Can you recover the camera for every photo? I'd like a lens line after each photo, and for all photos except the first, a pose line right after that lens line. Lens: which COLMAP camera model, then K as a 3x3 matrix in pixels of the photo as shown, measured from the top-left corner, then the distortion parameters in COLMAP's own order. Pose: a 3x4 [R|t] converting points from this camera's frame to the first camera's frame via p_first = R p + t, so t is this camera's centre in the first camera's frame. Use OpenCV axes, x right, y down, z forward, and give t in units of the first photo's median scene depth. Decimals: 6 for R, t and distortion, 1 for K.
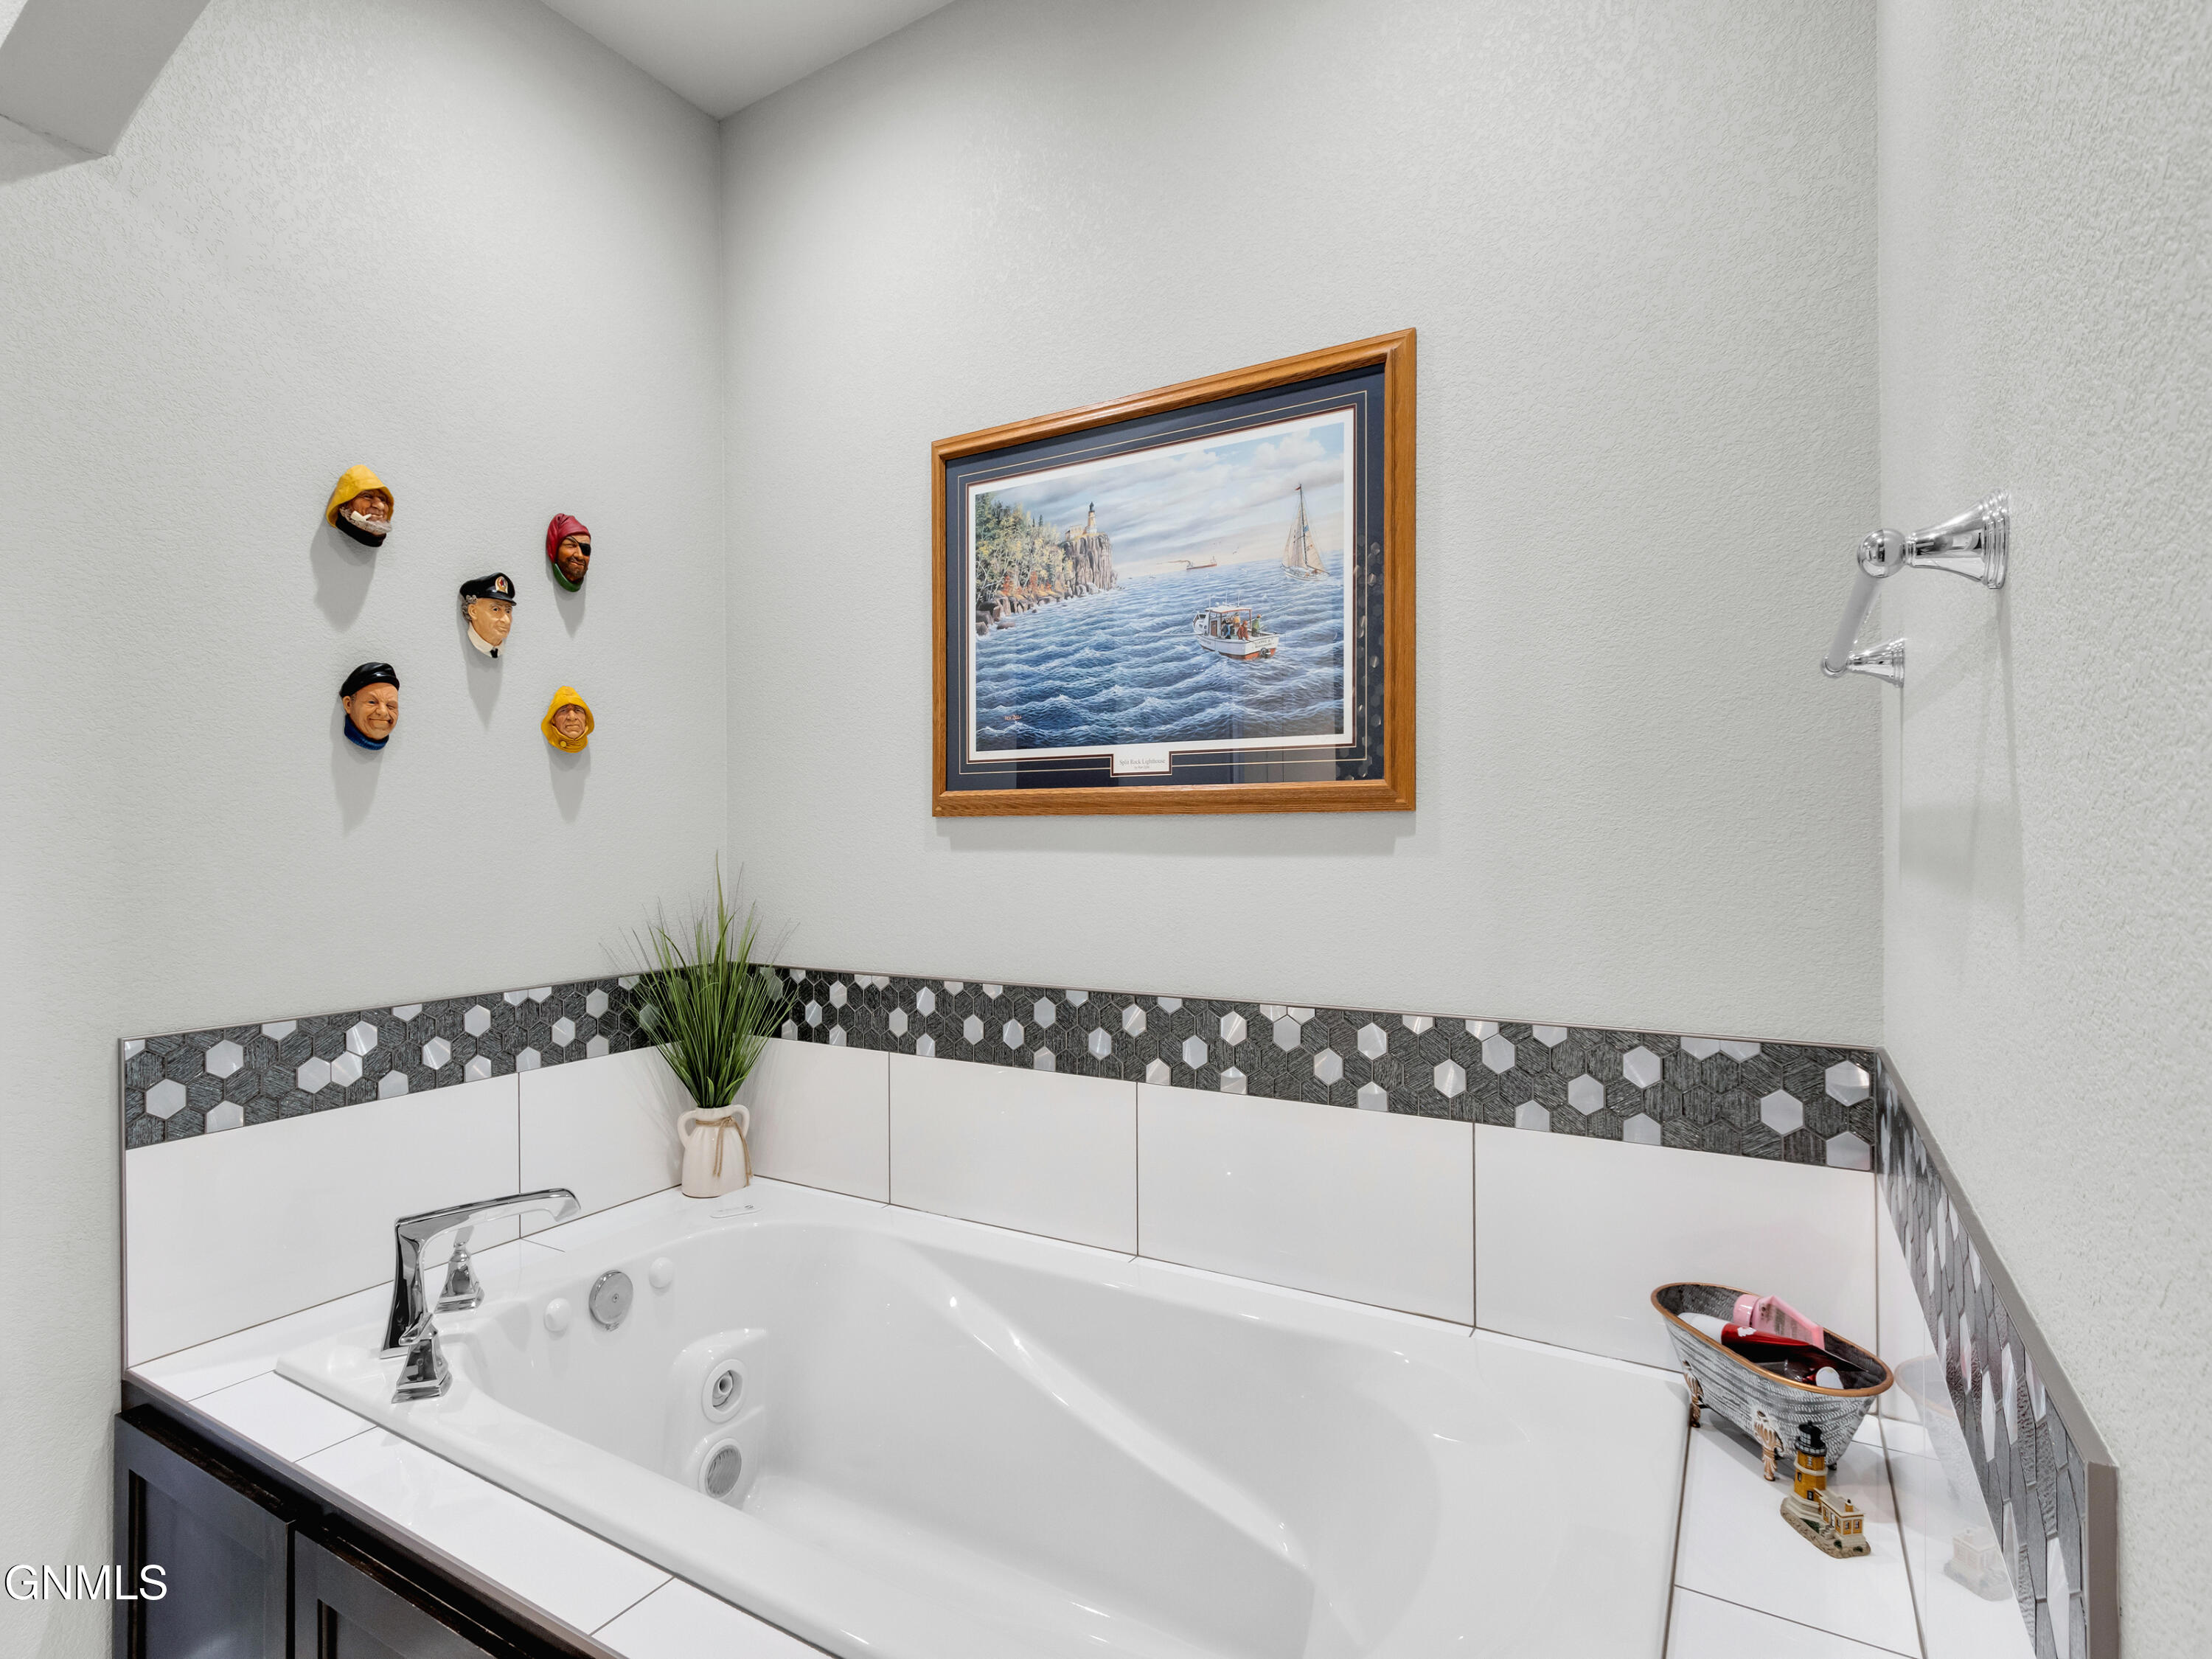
lens RADIAL K [[1087.9, 0, 1116.9], [0, 1087.9, 842.2], [0, 0, 1]] dist [0.002692, -0.000573]
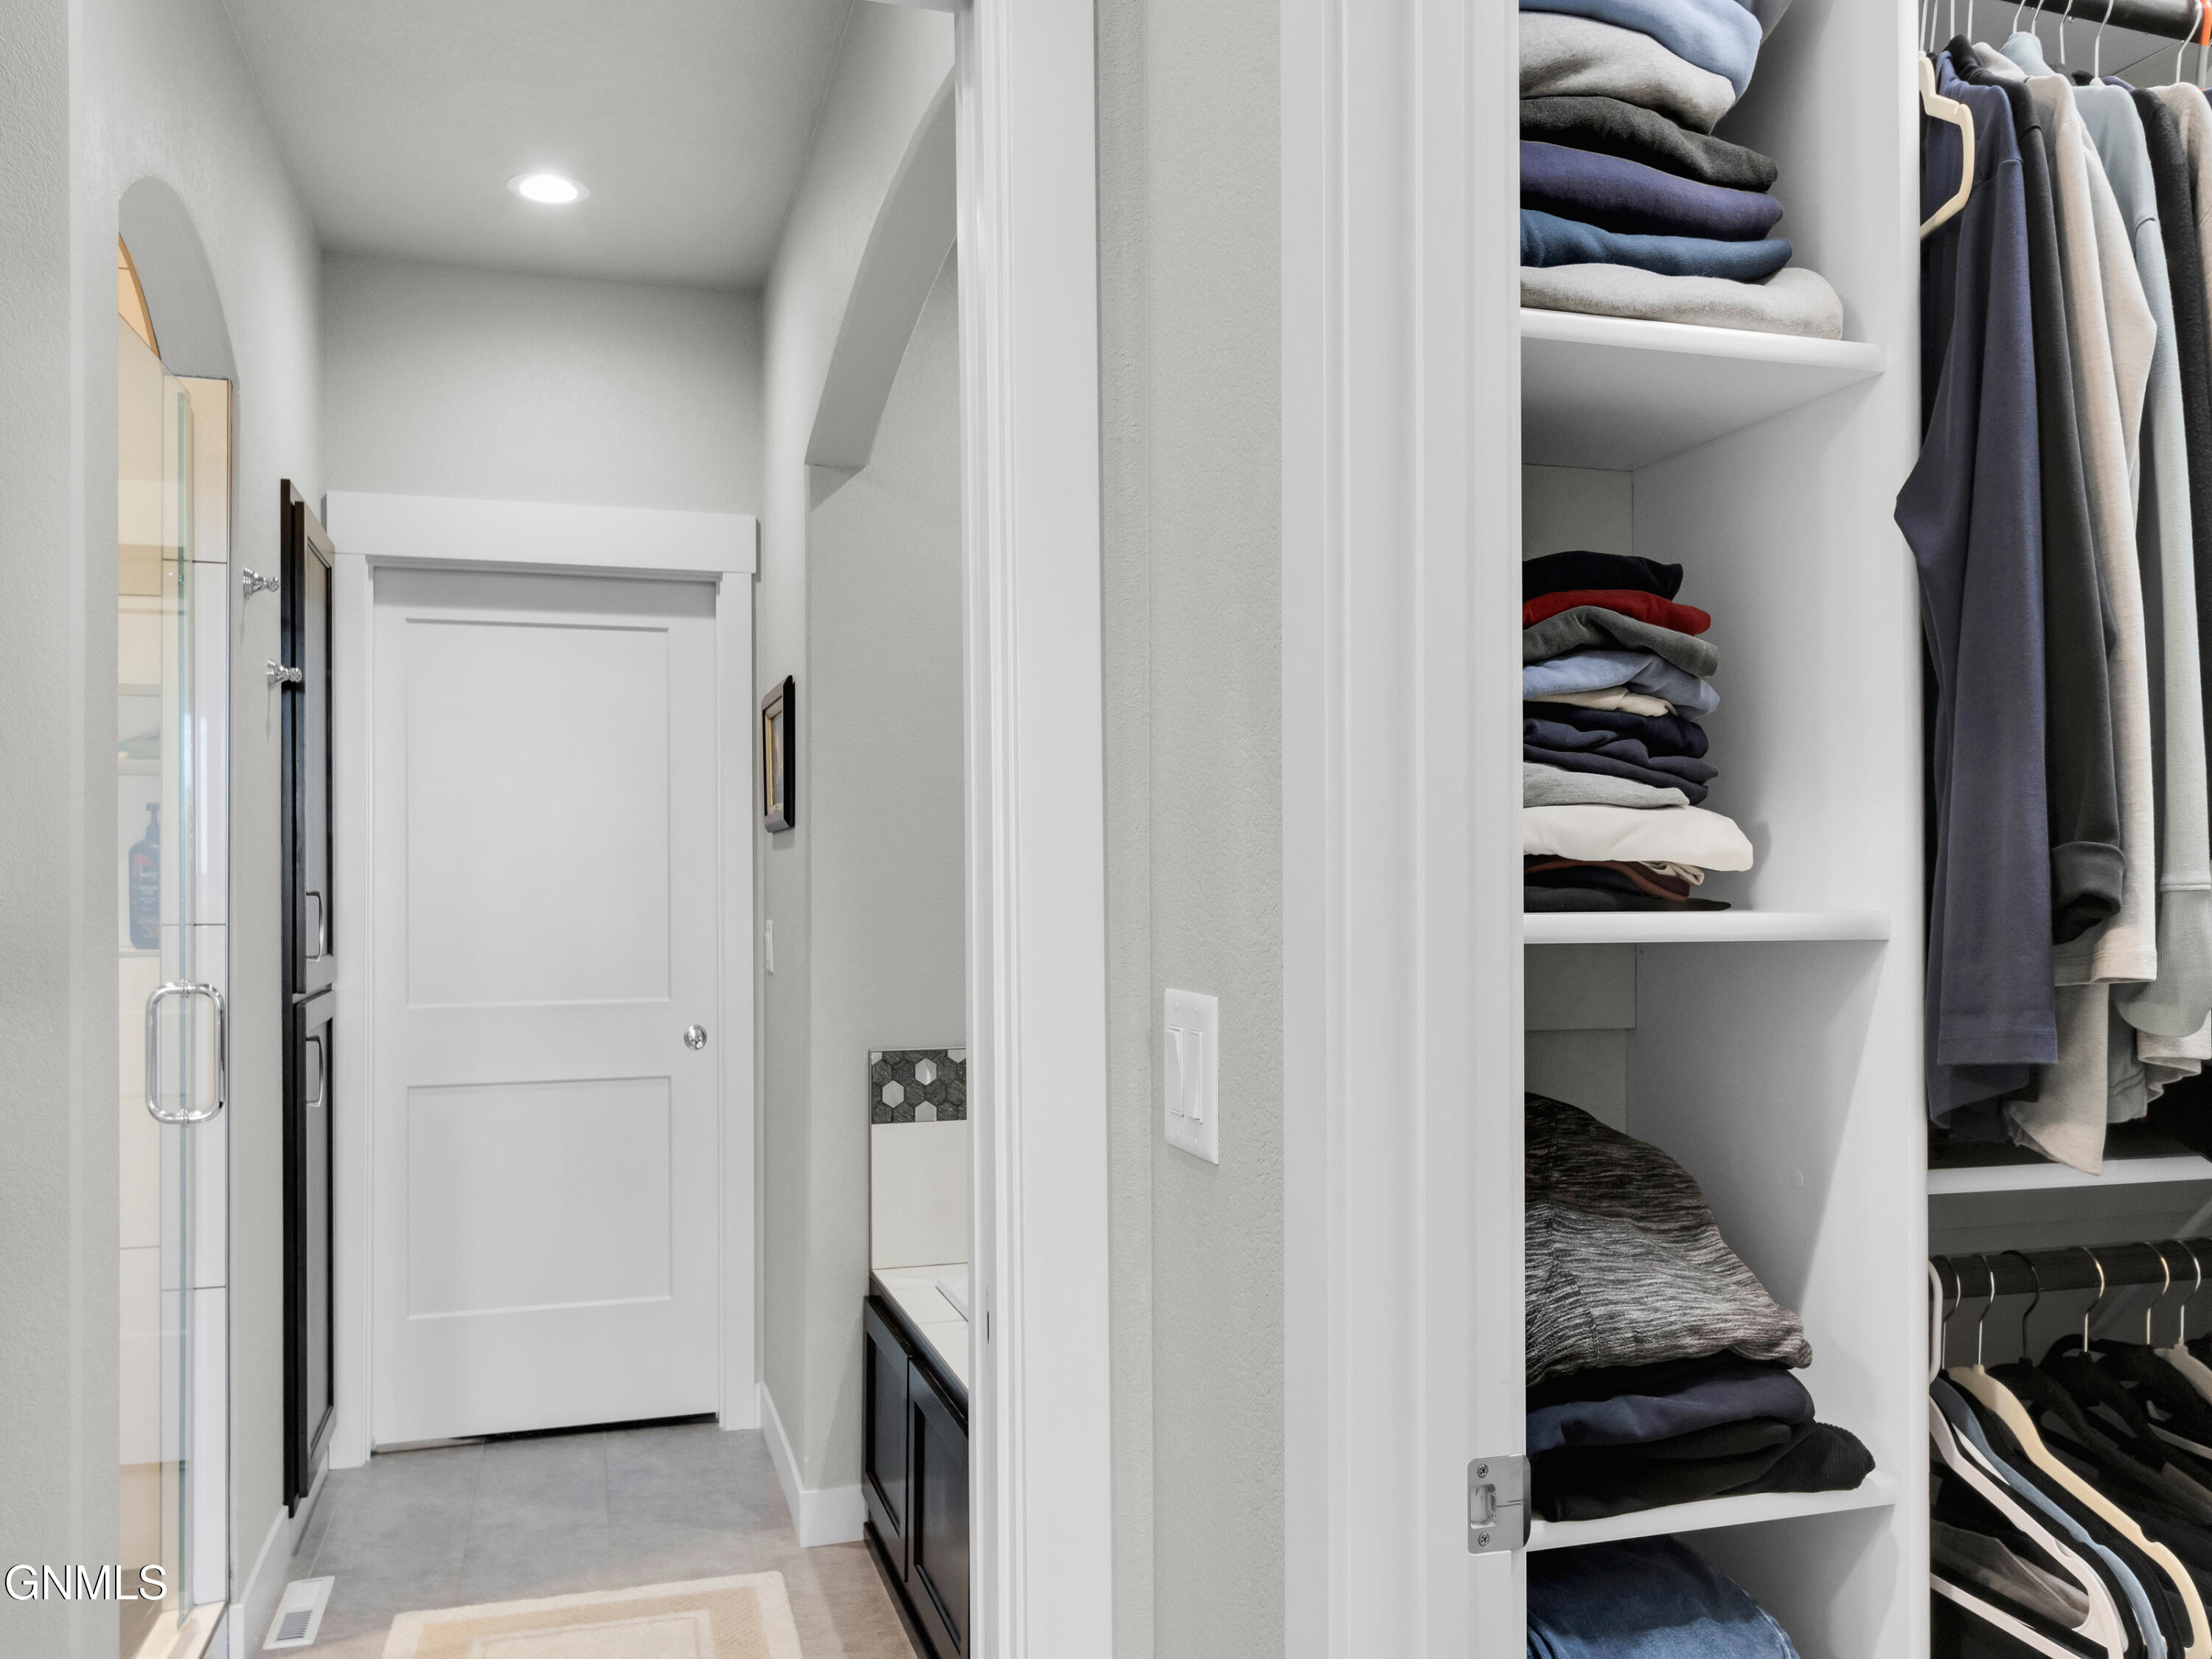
lens RADIAL K [[1736.6, 0, 1111.4], [0, 1736.6, 884.1], [0, 0, 1]] dist [0.011268, -0.001419]
pose [[0.738932, 0.007106, -0.673742, 0.928390], [-0.006067, 0.999974, 0.003893, -0.059345], [0.673752, 0.001211, 0.738956, -0.538509]]
